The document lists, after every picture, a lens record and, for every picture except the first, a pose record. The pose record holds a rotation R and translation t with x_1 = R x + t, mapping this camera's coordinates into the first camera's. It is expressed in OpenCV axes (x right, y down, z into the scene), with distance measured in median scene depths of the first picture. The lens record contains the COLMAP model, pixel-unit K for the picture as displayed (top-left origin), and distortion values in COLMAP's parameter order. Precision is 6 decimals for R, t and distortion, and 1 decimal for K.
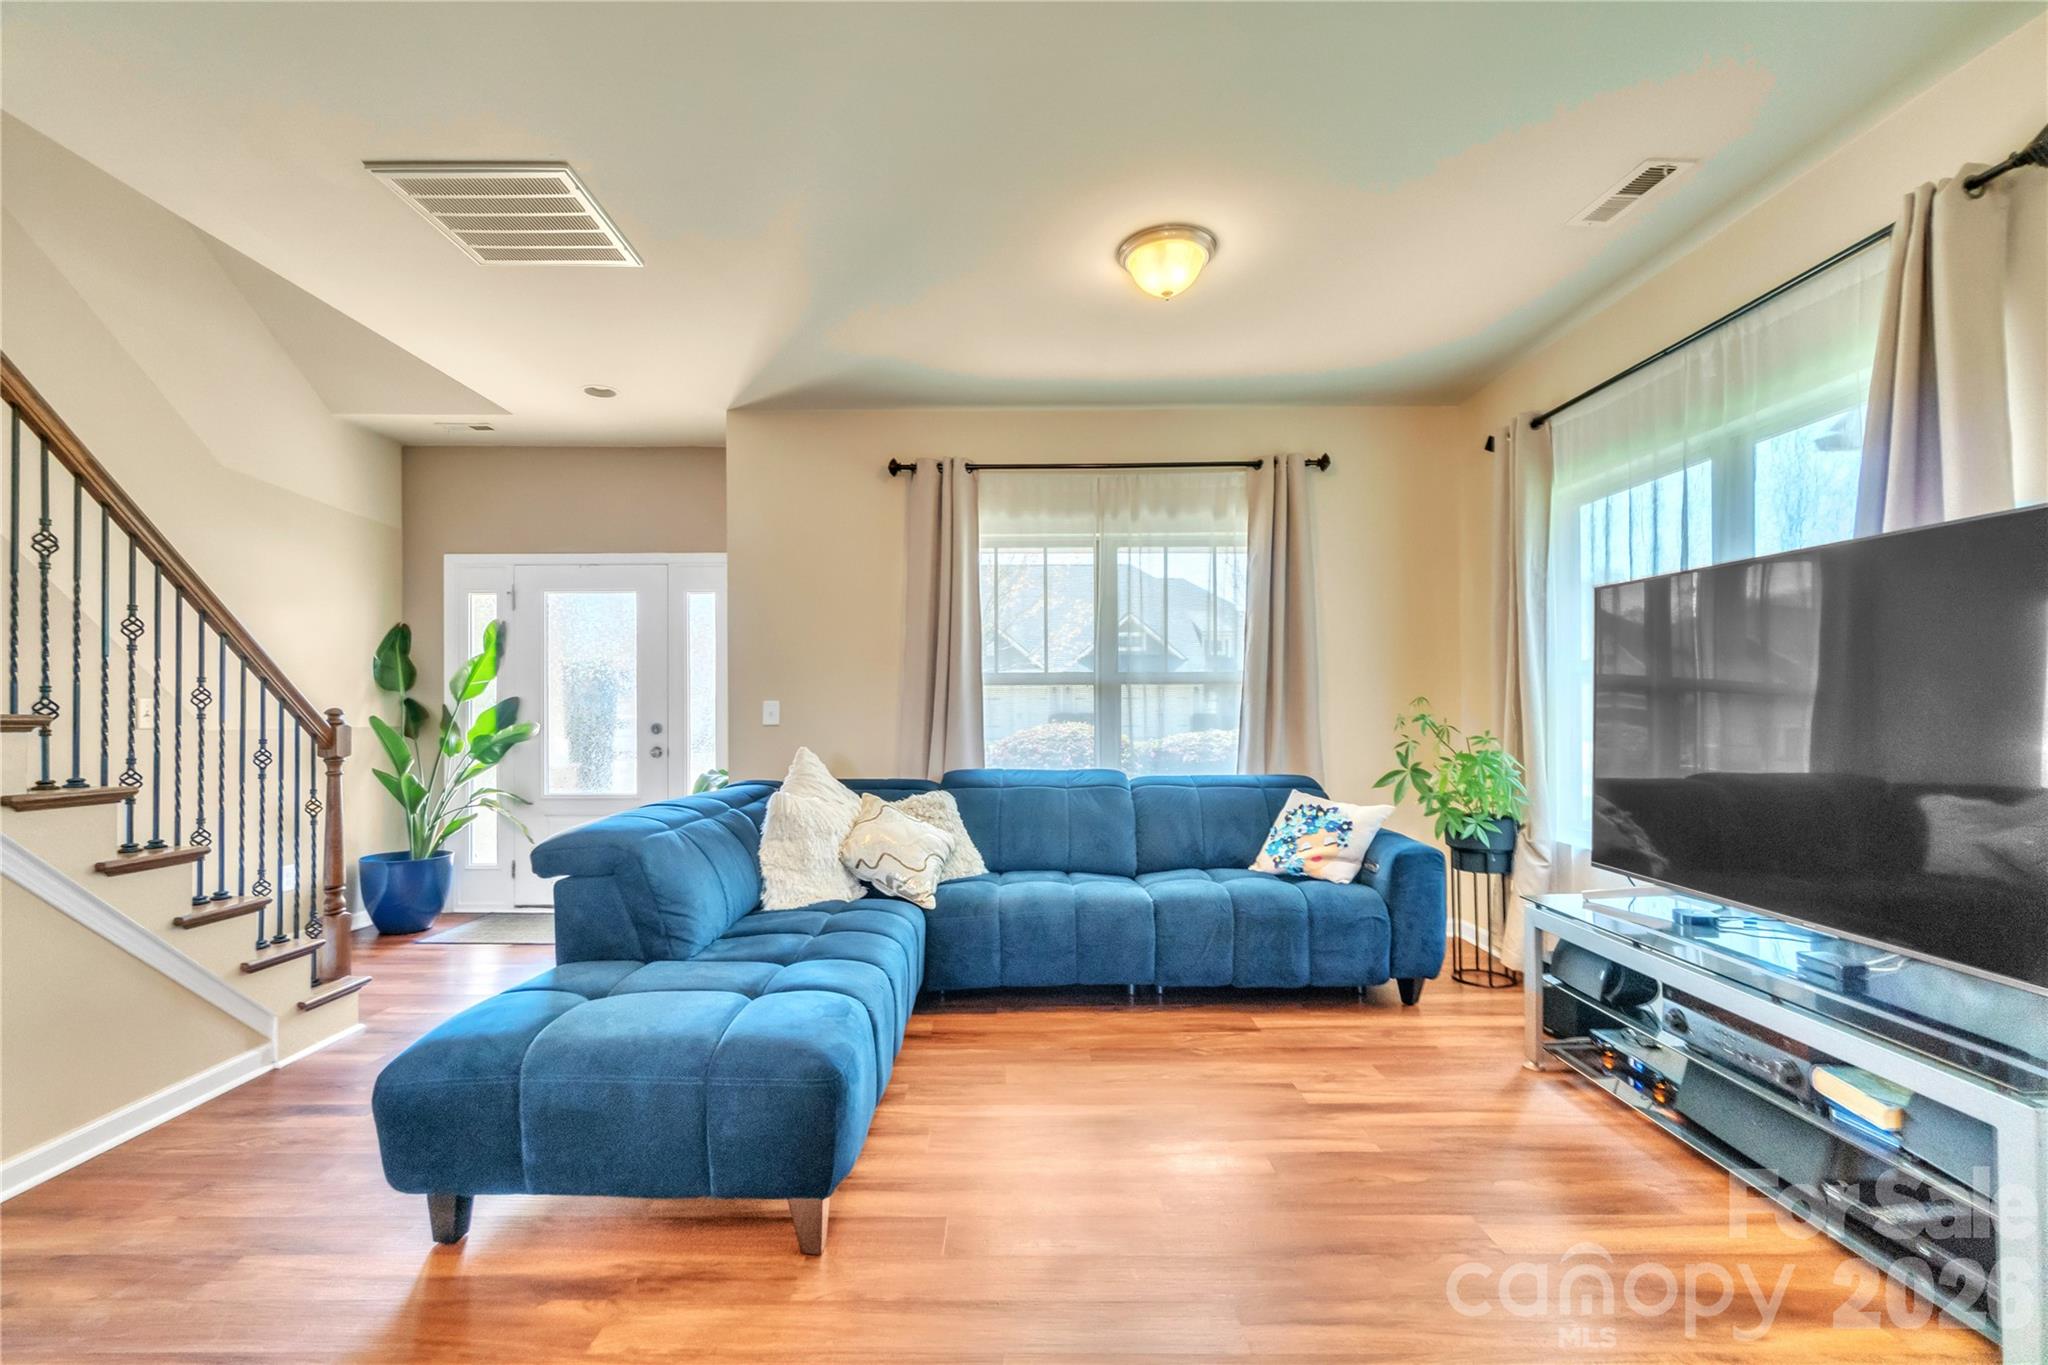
lens RADIAL K [[886.8, 0, 1011.0], [0, 886.8, 706.1], [0, 0, 1]] dist [-0.008588, 0.001497]
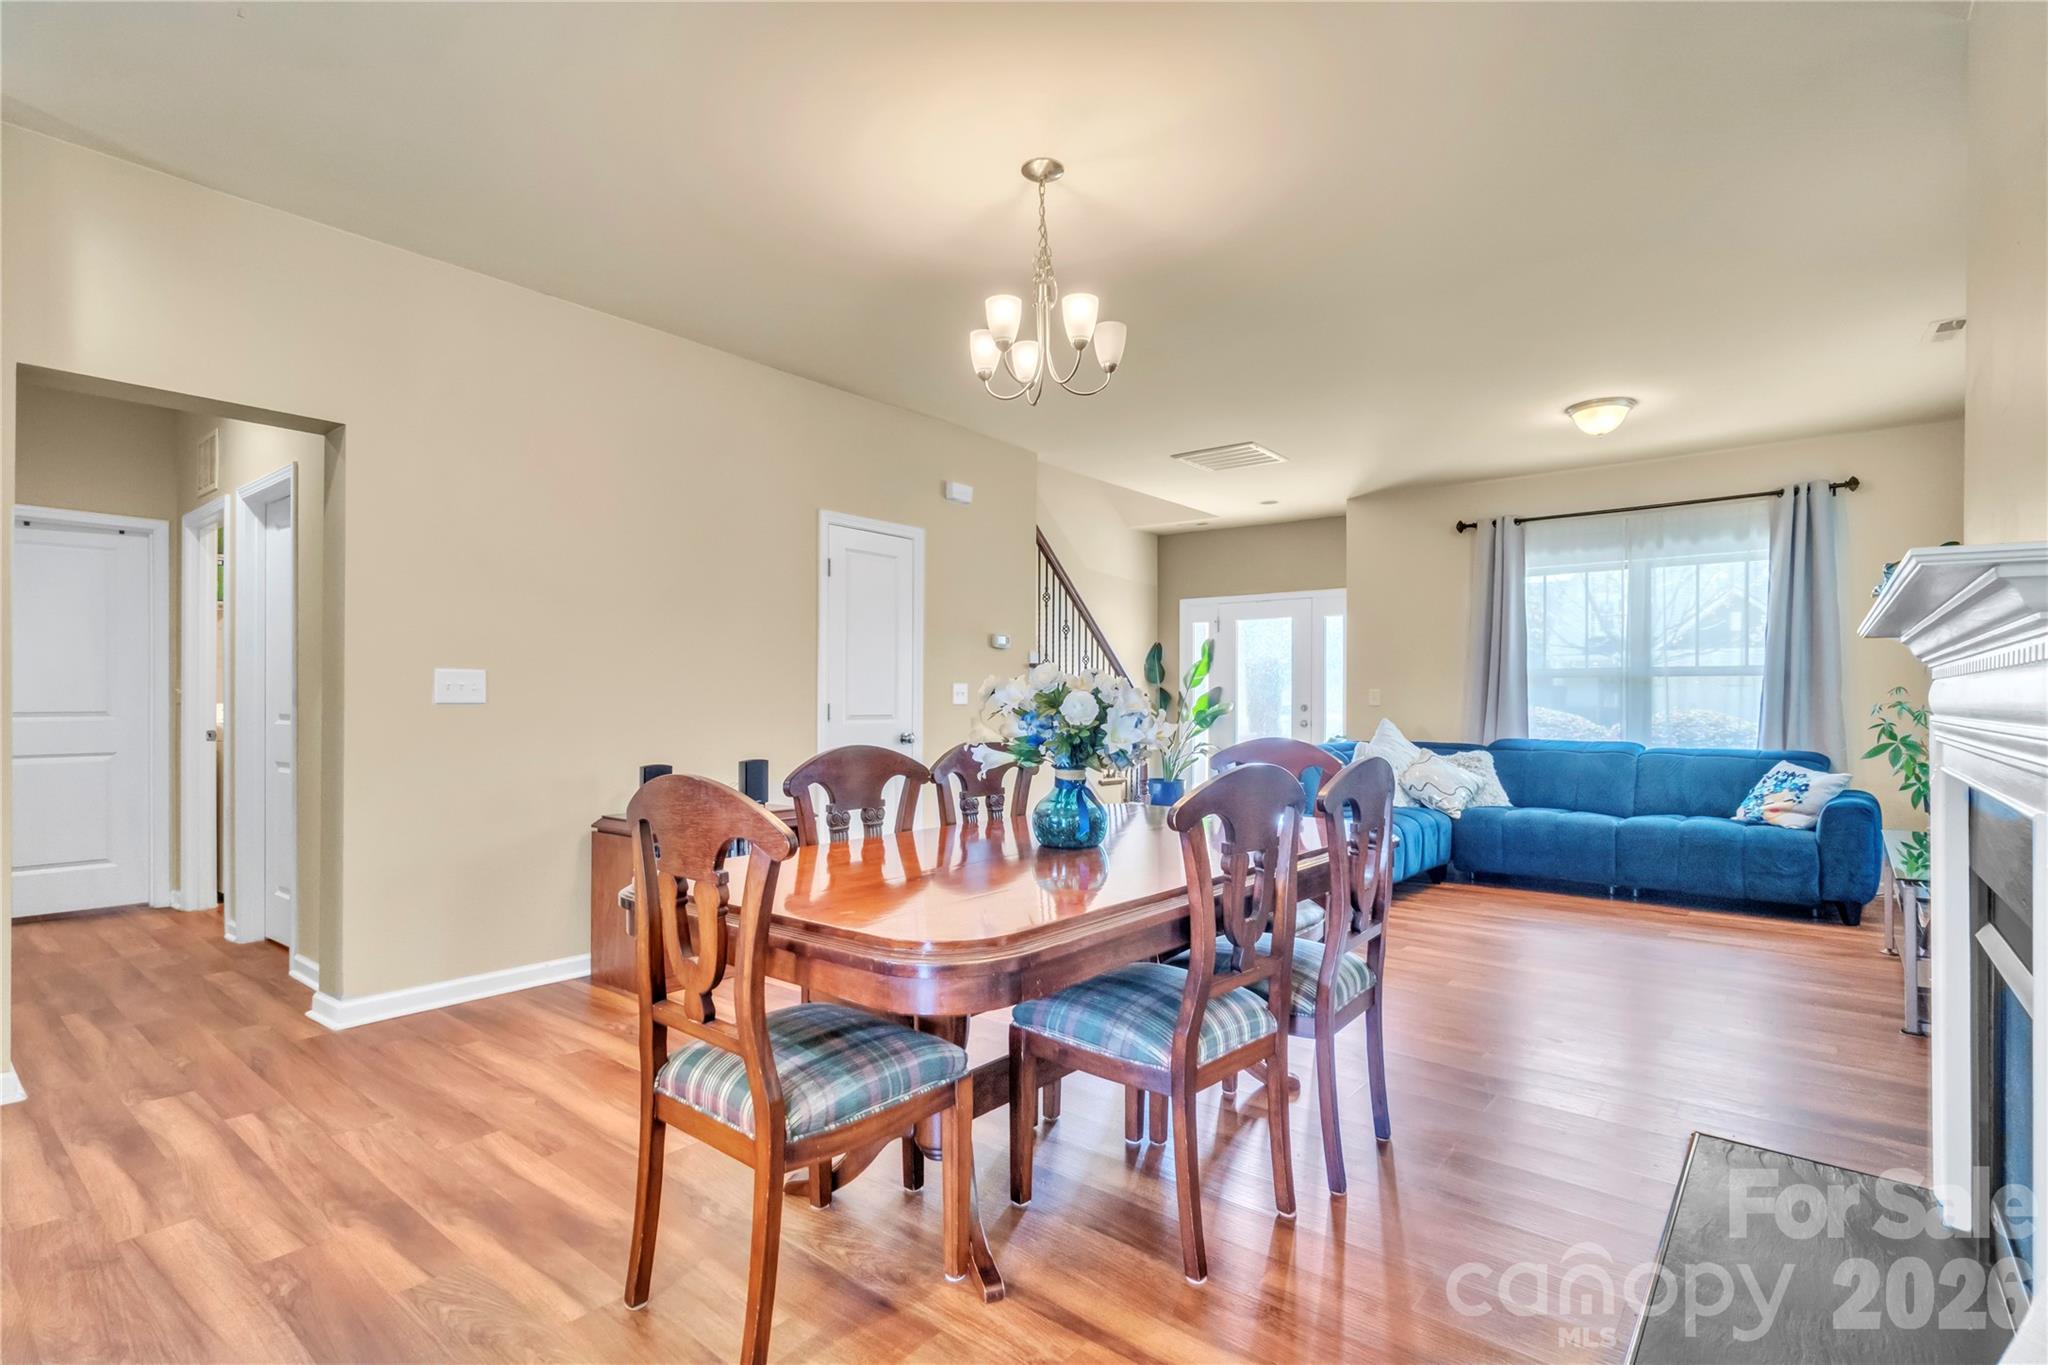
lens RADIAL K [[976.5, 0, 1016.5], [0, 976.5, 699.3], [0, 0, 1]] dist [-0.013707, 0.002902]
pose [[0.768655, 0.007230, -0.639623, 0.373330], [-0.004137, 0.999971, 0.006332, 0.003258], [0.639650, -0.002221, 0.768663, -0.769554]]
